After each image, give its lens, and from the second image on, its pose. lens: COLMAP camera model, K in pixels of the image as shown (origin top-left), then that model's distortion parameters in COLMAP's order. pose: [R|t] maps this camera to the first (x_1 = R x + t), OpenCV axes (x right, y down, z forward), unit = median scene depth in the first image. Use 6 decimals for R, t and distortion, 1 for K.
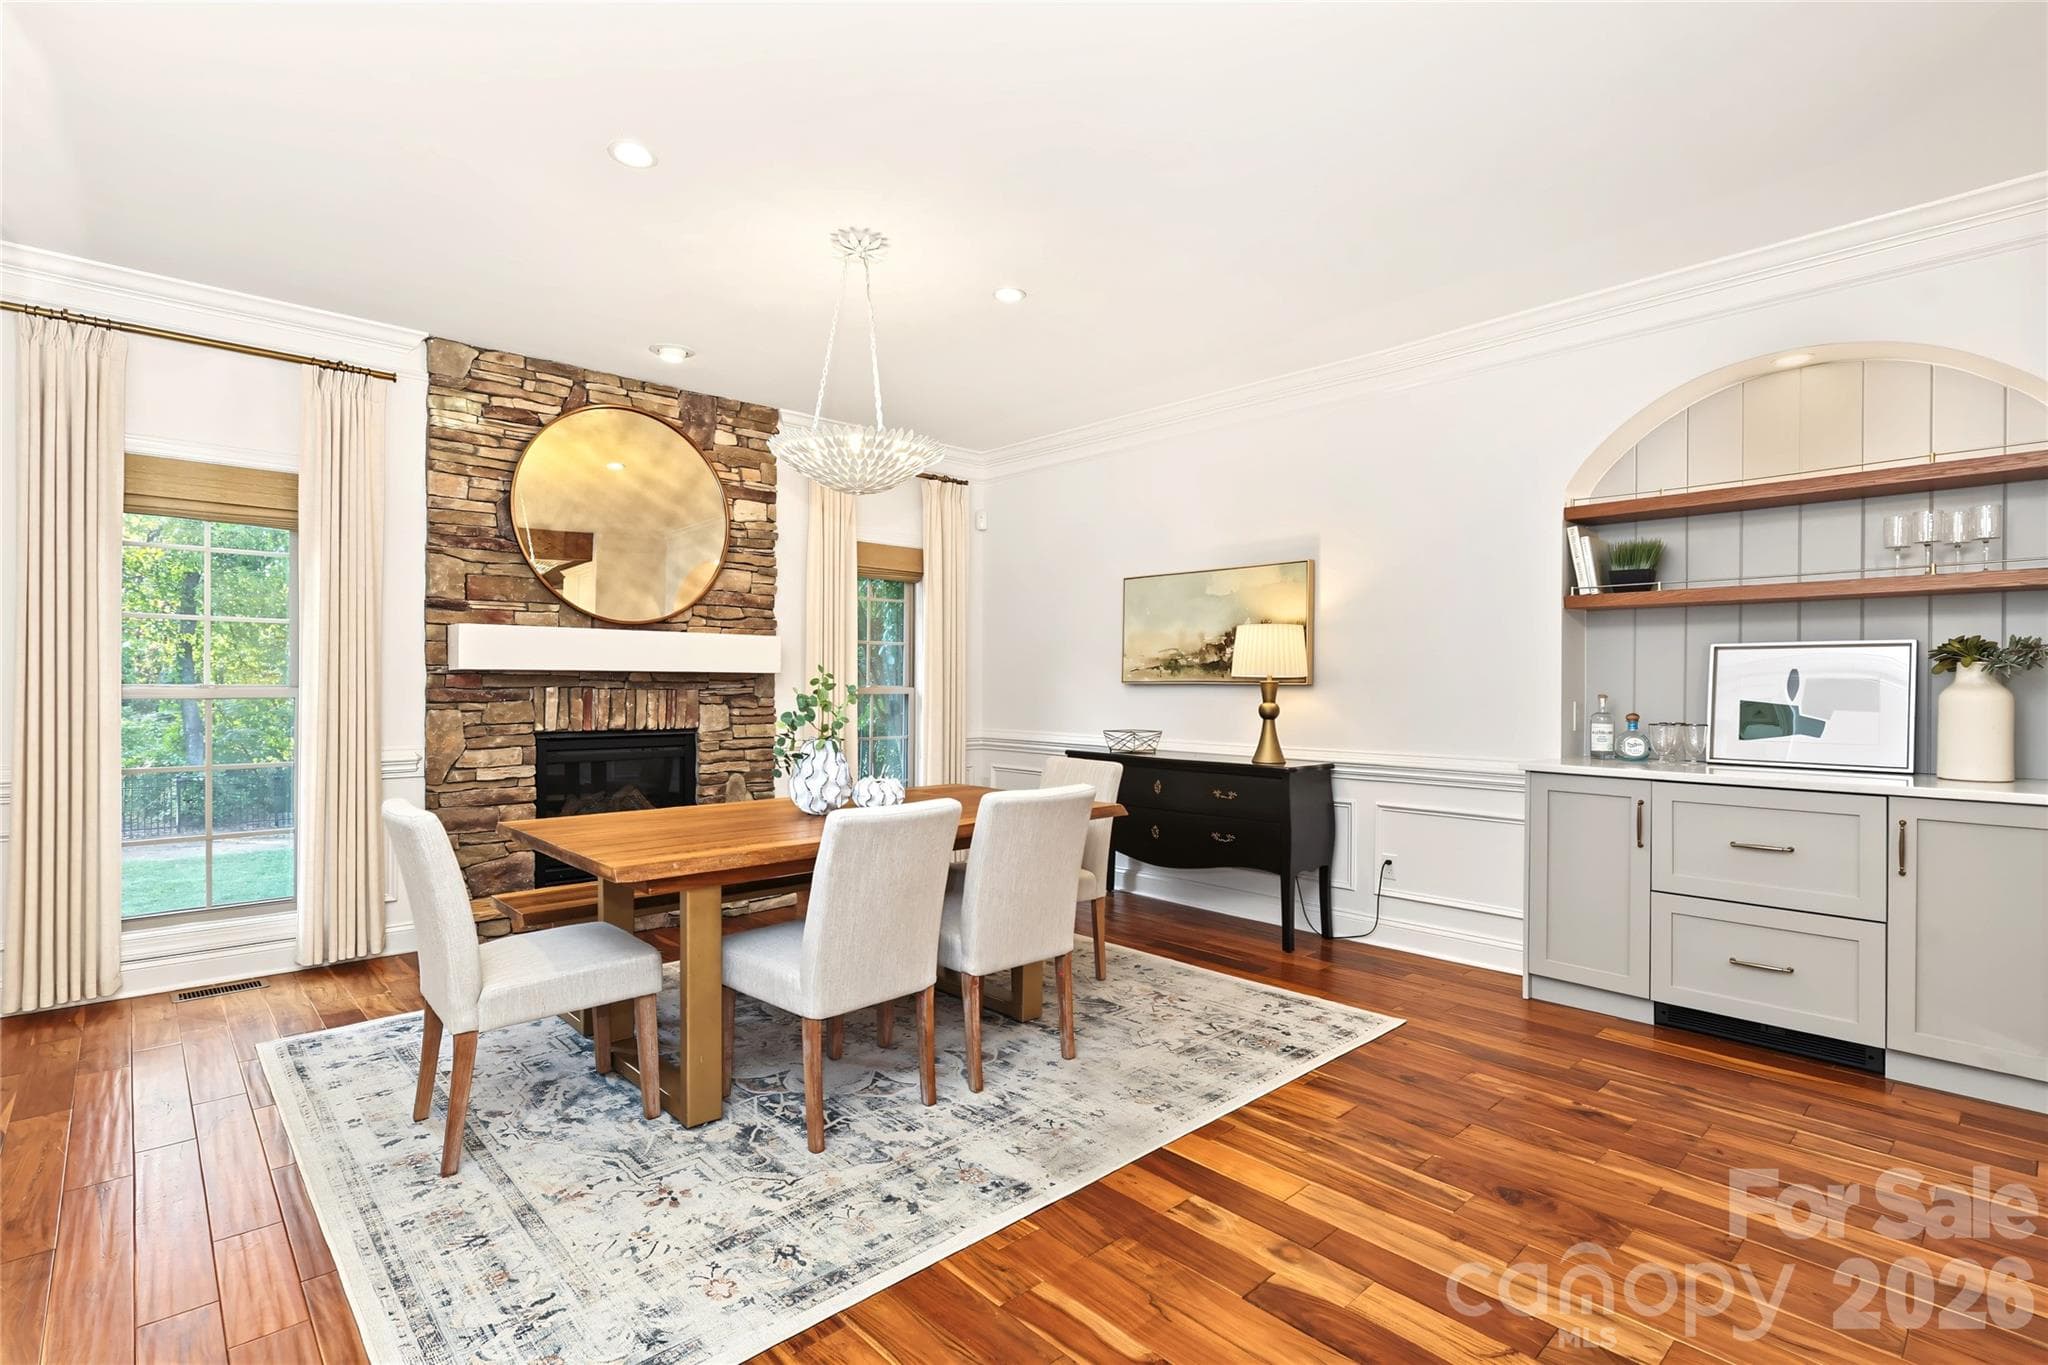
lens RADIAL K [[963.2, 0, 1021.0], [0, 963.2, 683.9], [0, 0, 1]] dist [-0.002453, -0.001216]
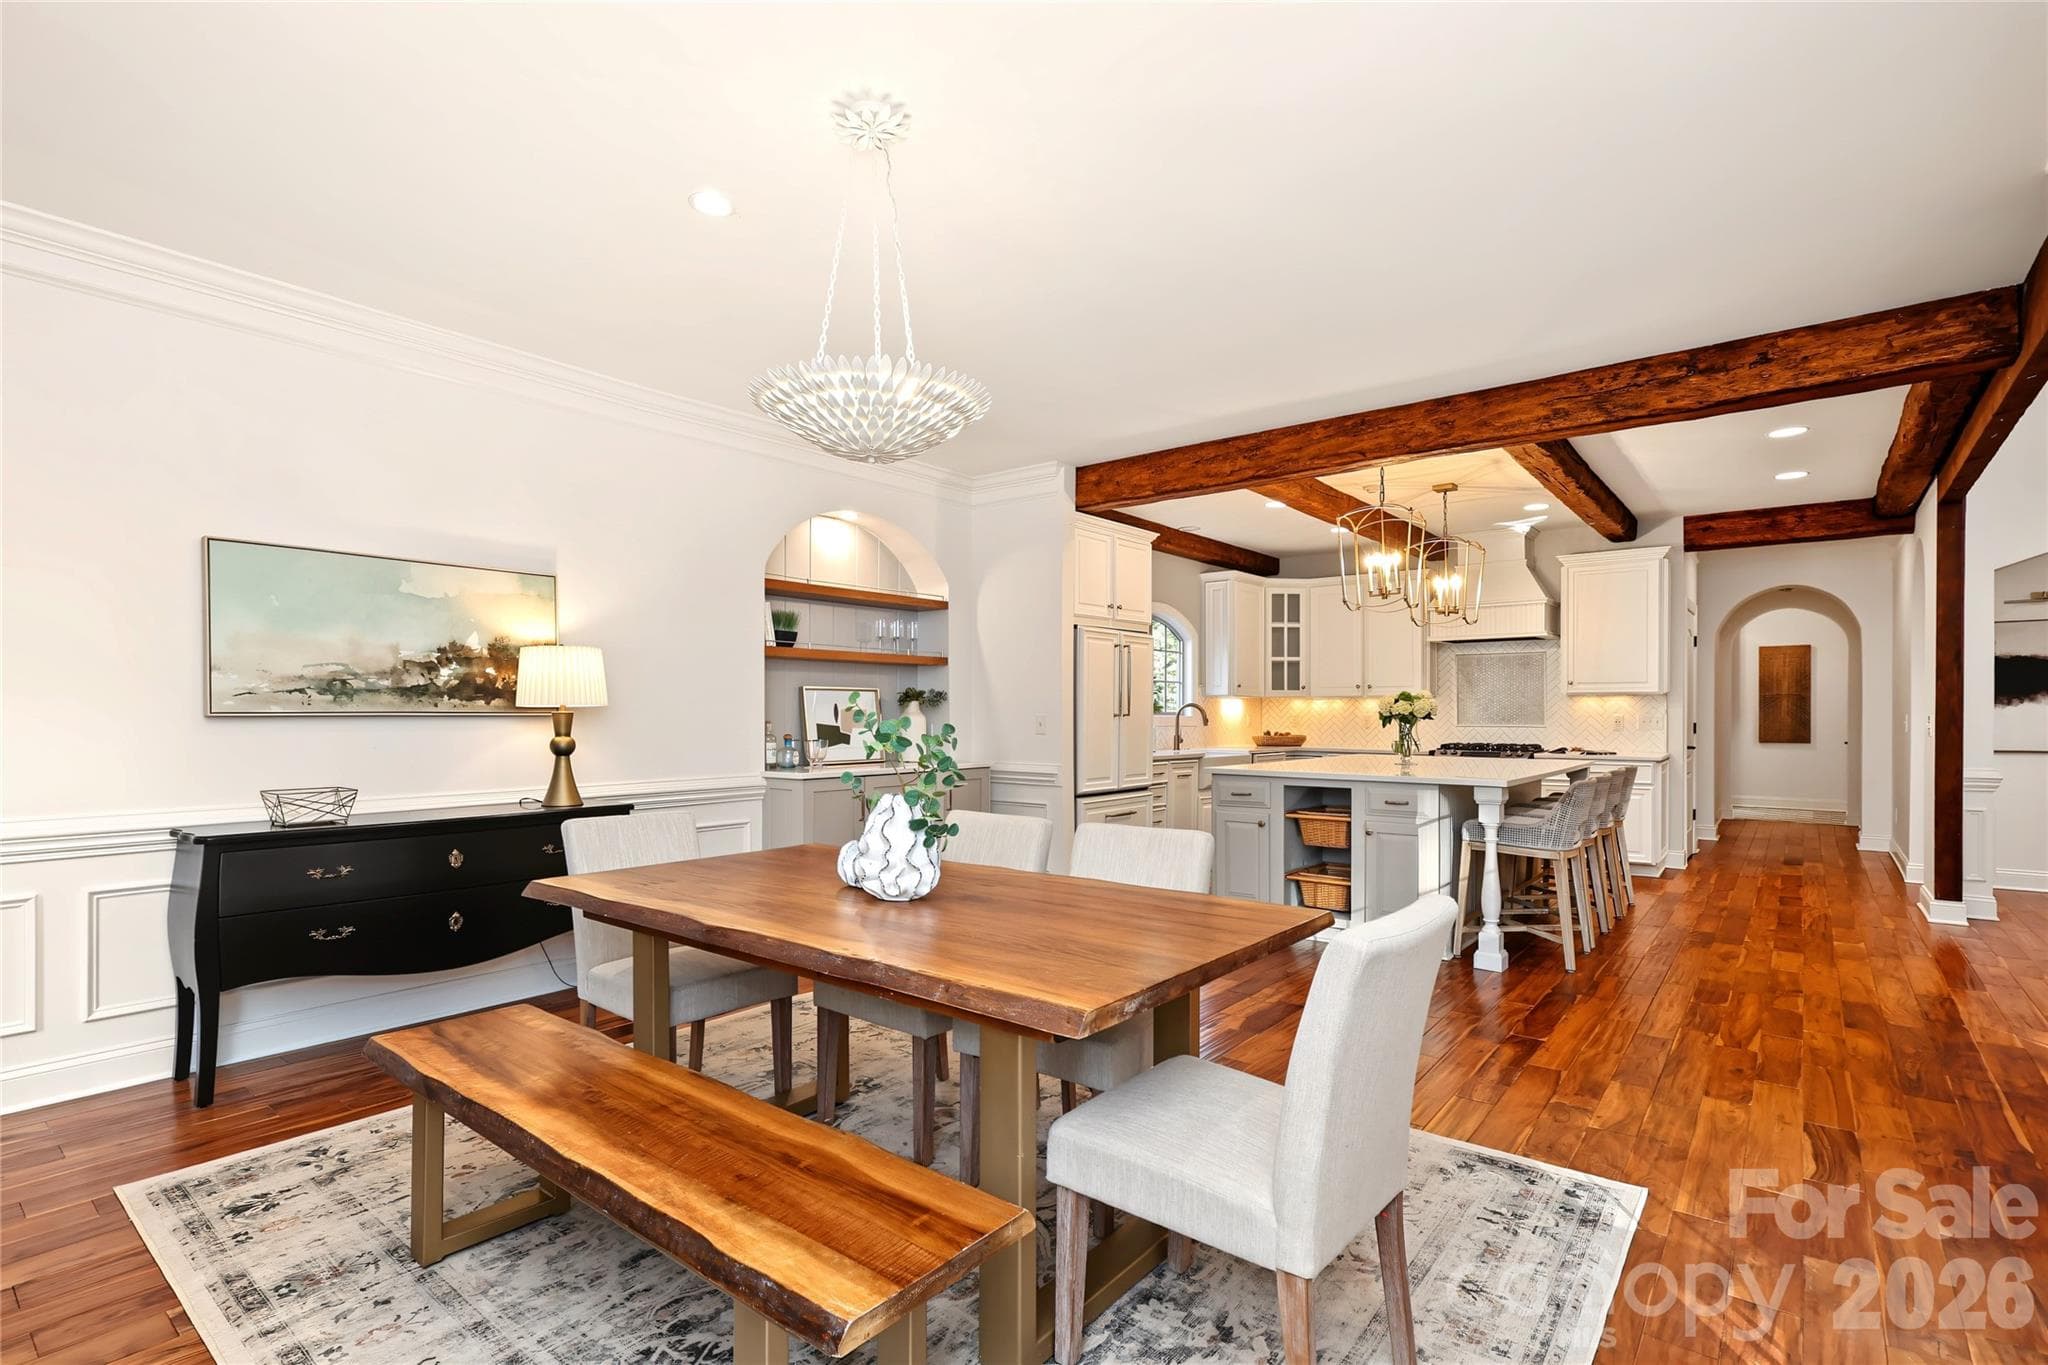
lens RADIAL K [[963.2, 0, 1018.3], [0, 963.2, 715.1], [0, 0, 1]] dist [-0.002453, -0.001216]
pose [[-0.139142, -0.007401, 0.990245, -0.660464], [0.000654, 0.999971, 0.007566, -0.005988], [-0.990272, 0.001700, -0.139133, 0.716297]]
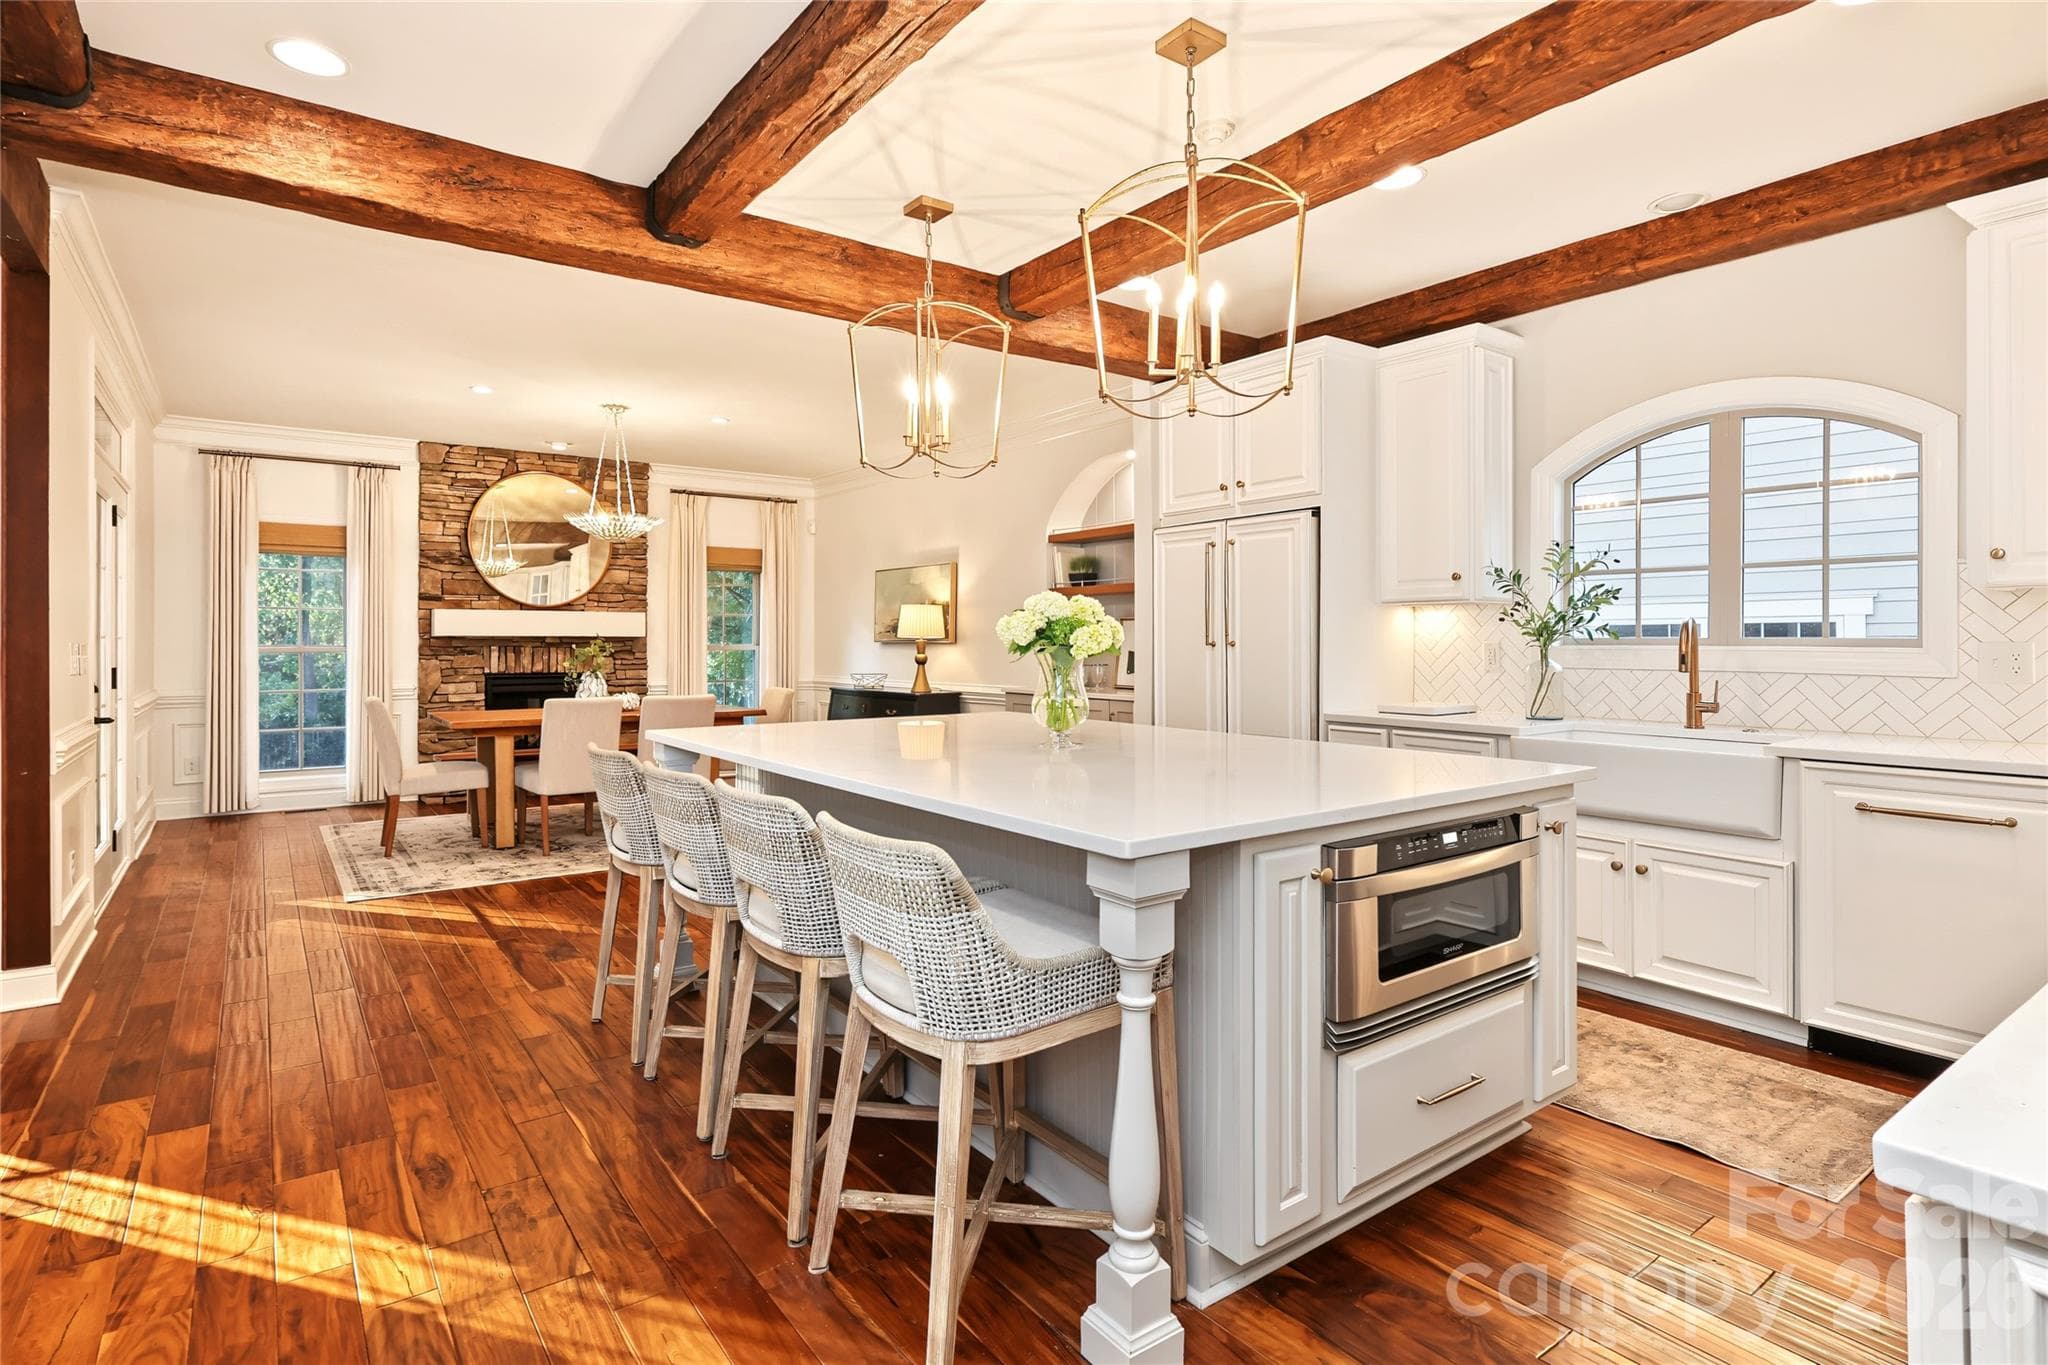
lens RADIAL K [[1024.1, 0, 1007.9], [0, 1024.1, 641.9], [0, 0, 1]] dist [-0.003515, 0.000105]
pose [[0.993341, -0.004279, -0.115131, 0.592090], [0.004080, 0.999990, -0.001961, 0.003238], [0.115138, 0.001478, 0.993348, -0.643646]]
